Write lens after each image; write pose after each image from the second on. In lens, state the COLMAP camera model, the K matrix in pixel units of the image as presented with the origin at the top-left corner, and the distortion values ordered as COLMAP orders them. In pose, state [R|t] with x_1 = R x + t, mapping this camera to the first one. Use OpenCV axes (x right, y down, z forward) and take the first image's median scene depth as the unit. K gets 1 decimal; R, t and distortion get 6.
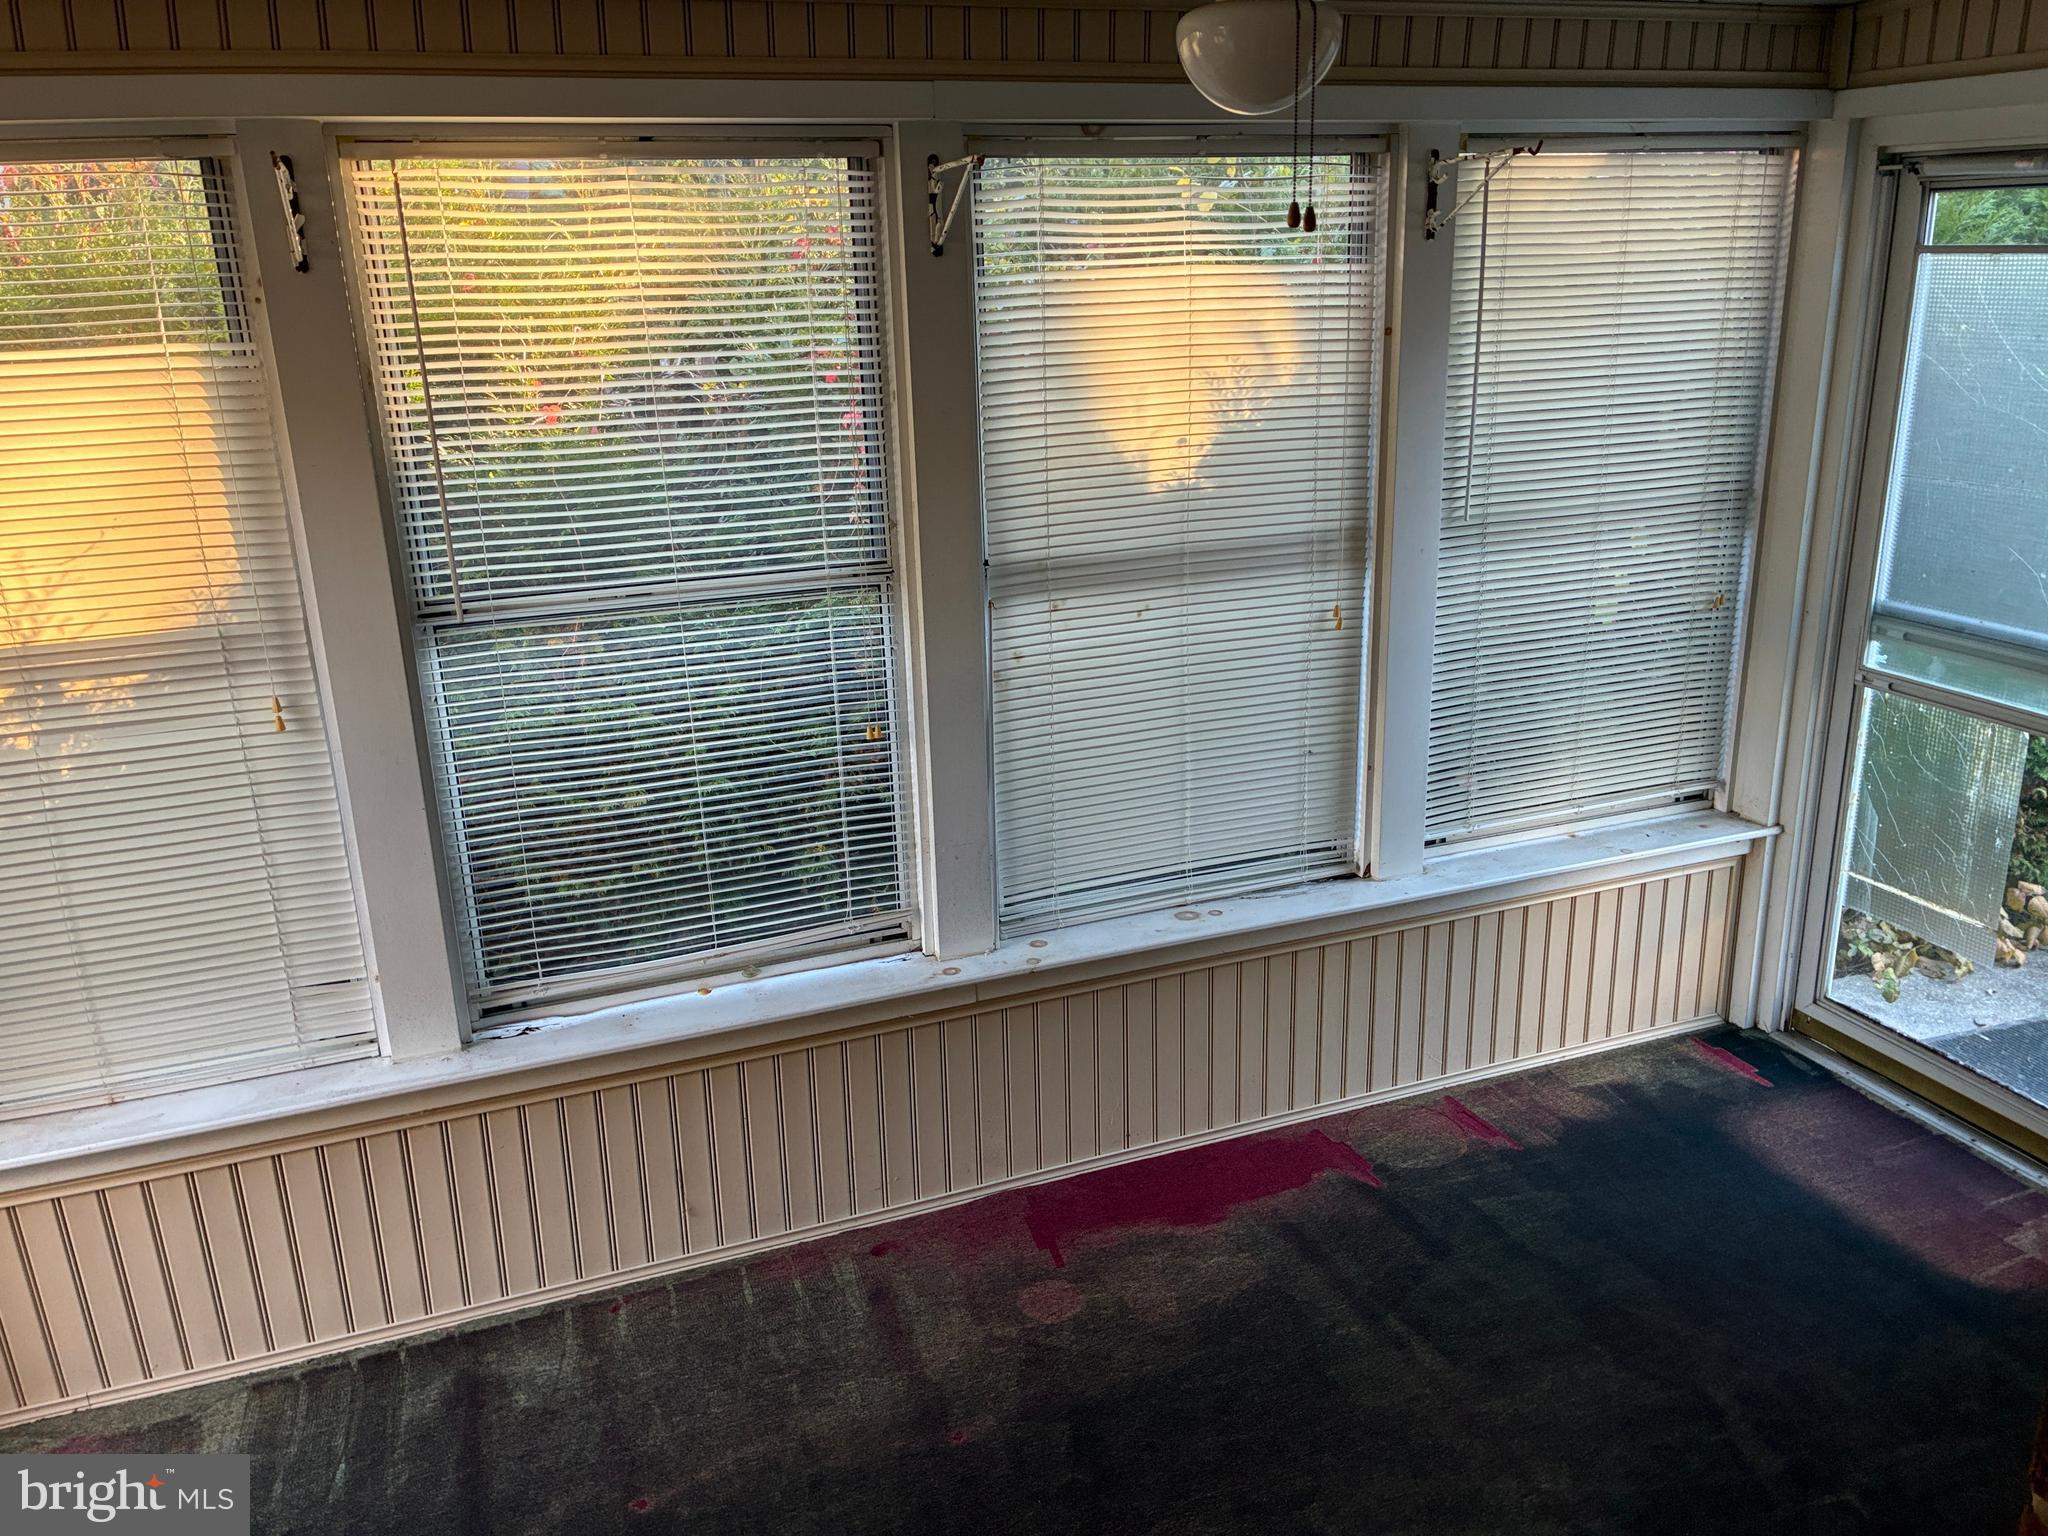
lens RADIAL K [[1552.4, 0, 1020.2], [0, 1552.4, 768.0], [0, 0, 1]] dist [0.032153, -0.049178]
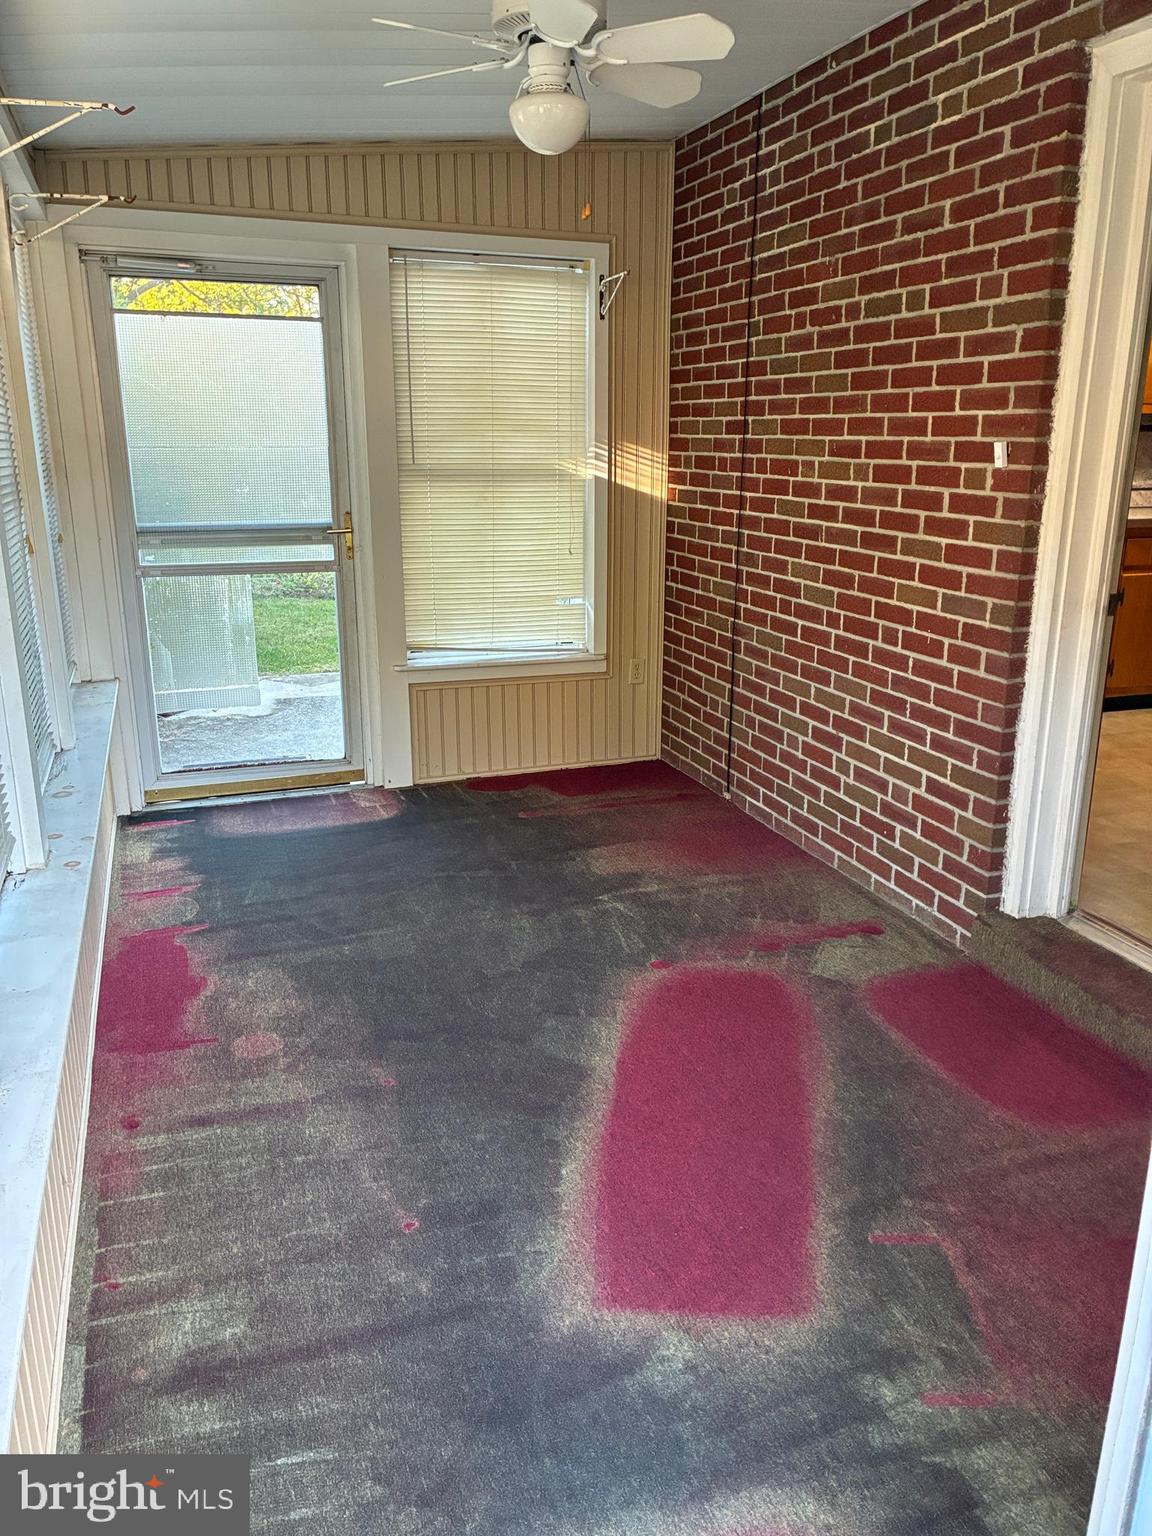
lens RADIAL K [[1164.3, 0, 568.7], [0, 1164.3, 769.5], [0, 0, 1]] dist [0.032153, -0.049178]
pose [[0.022985, -0.248962, 0.968241, -0.791258], [0.307131, 0.923419, 0.230146, -0.011648], [-0.951390, 0.292087, 0.097689, 0.547659]]
